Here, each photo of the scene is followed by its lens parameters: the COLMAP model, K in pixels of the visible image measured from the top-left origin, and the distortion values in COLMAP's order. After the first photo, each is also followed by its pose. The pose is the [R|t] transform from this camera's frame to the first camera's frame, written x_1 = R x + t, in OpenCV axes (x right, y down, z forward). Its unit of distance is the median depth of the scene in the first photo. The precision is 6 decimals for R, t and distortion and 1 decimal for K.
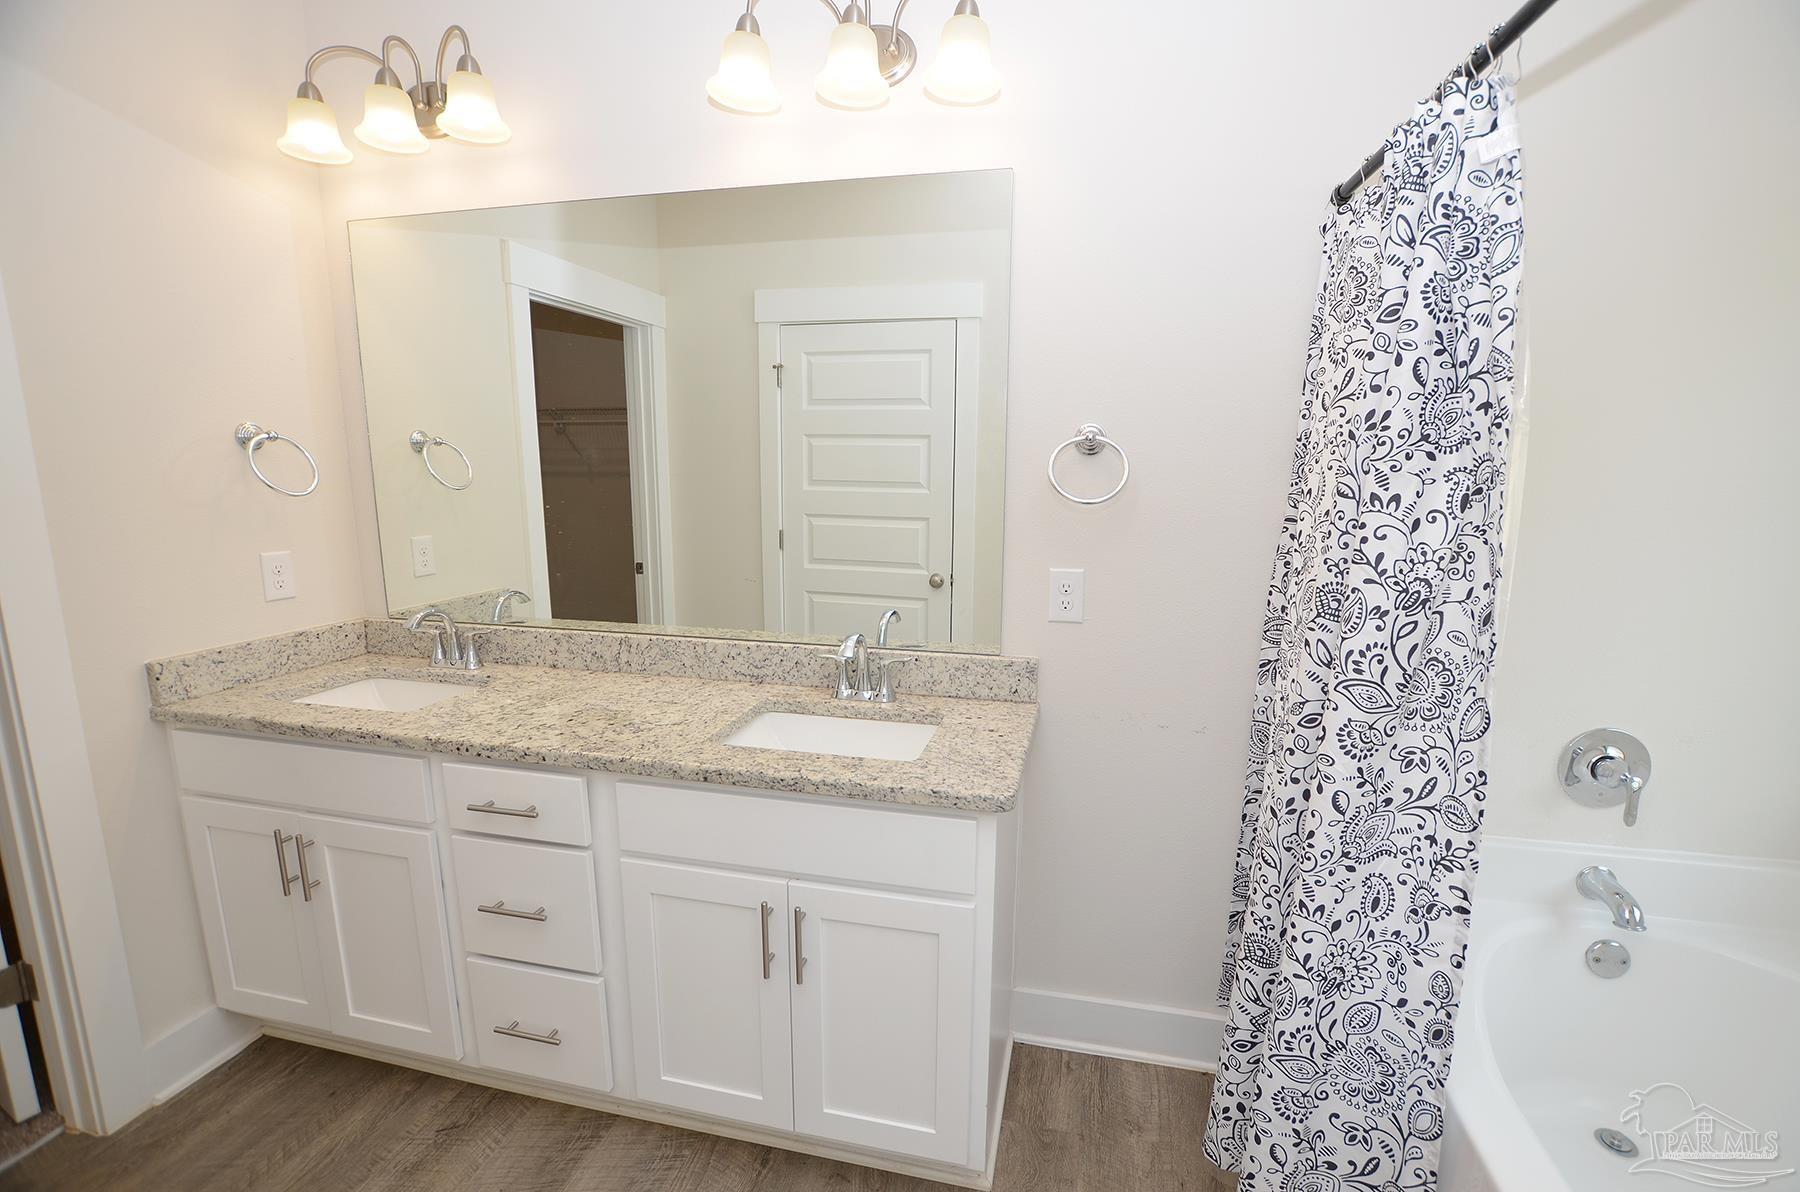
lens RADIAL K [[791.6, 0, 925.7], [0, 791.6, 610.0], [0, 0, 1]] dist [-0.037110, 0.007165]
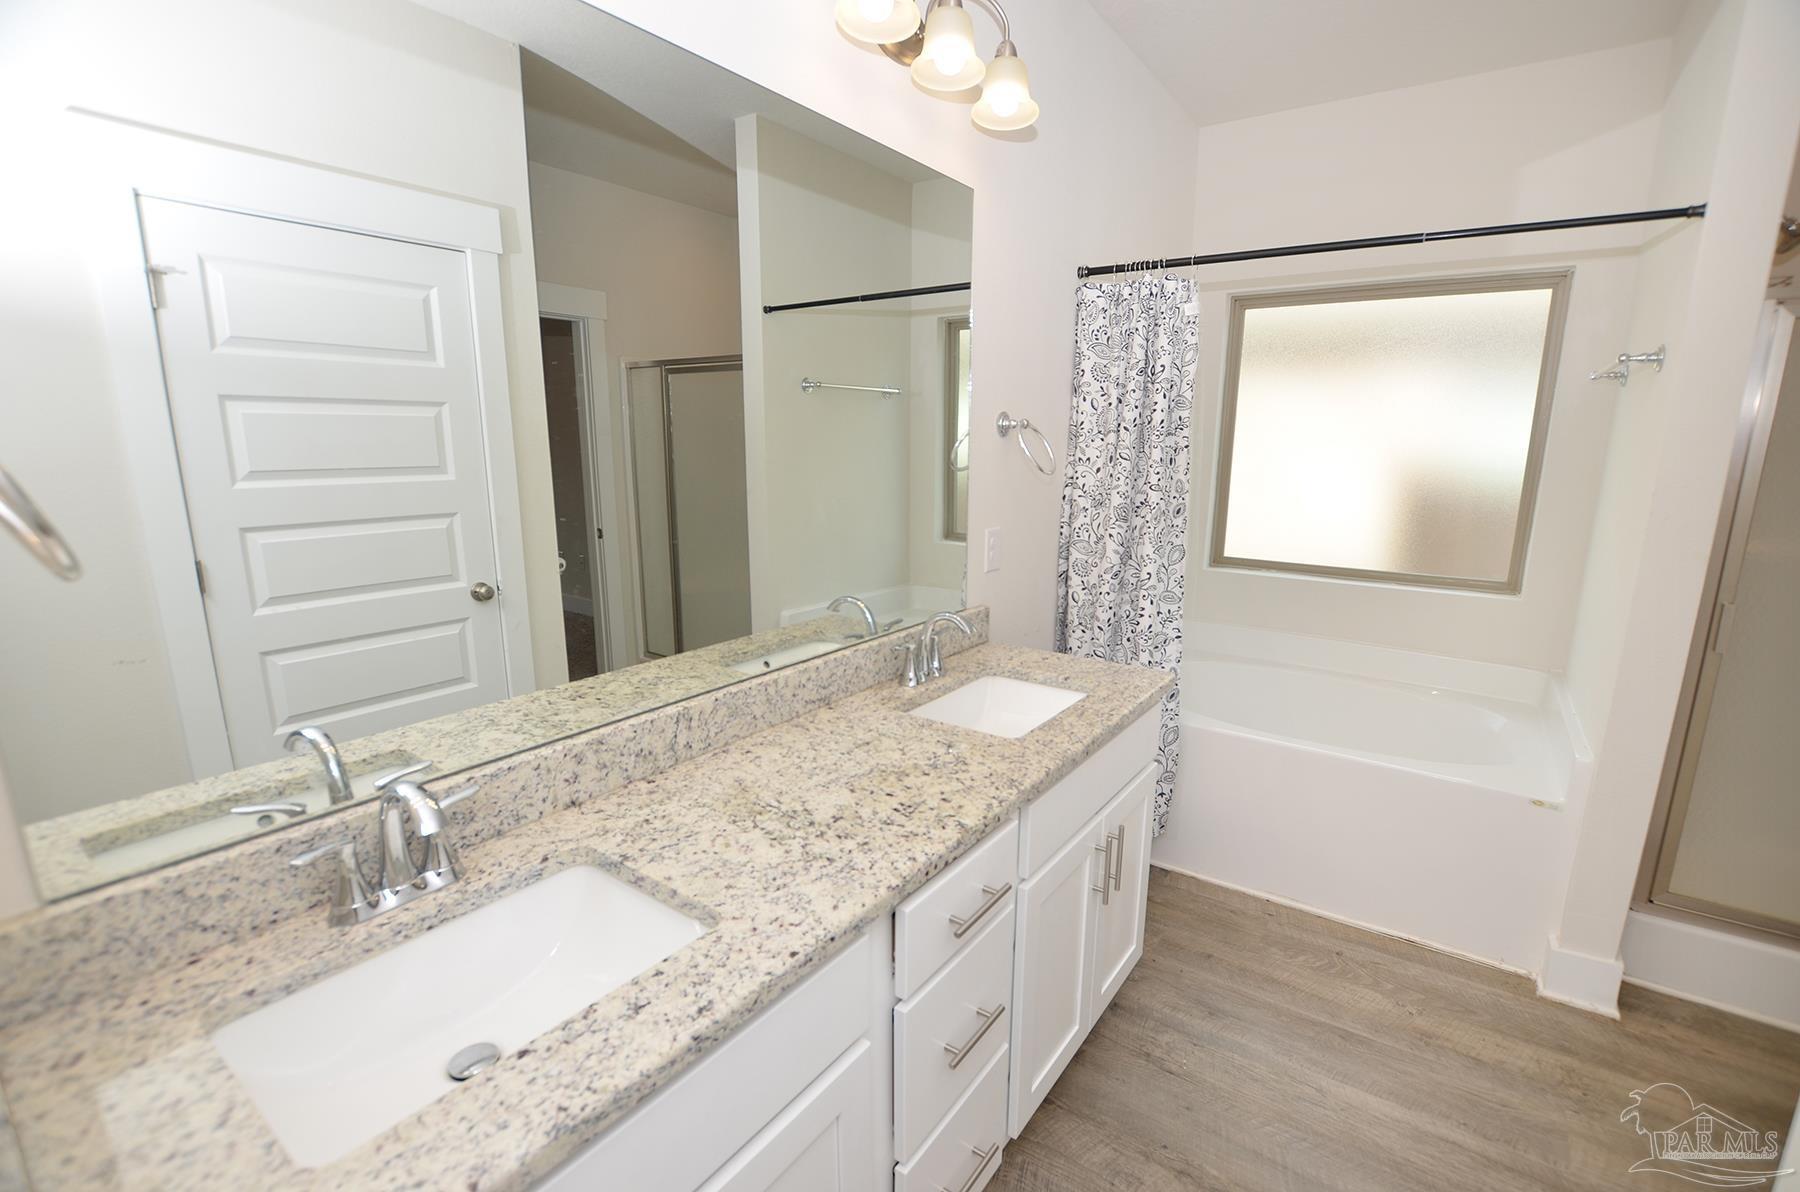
lens RADIAL K [[791.6, 0, 925.7], [0, 791.6, 610.0], [0, 0, 1]] dist [-0.037110, 0.007165]
pose [[0.377907, -0.203578, 0.903184, -0.924255], [0.161749, 0.975040, 0.152096, -0.120933], [-0.911605, 0.088611, 0.401403, 0.550510]]
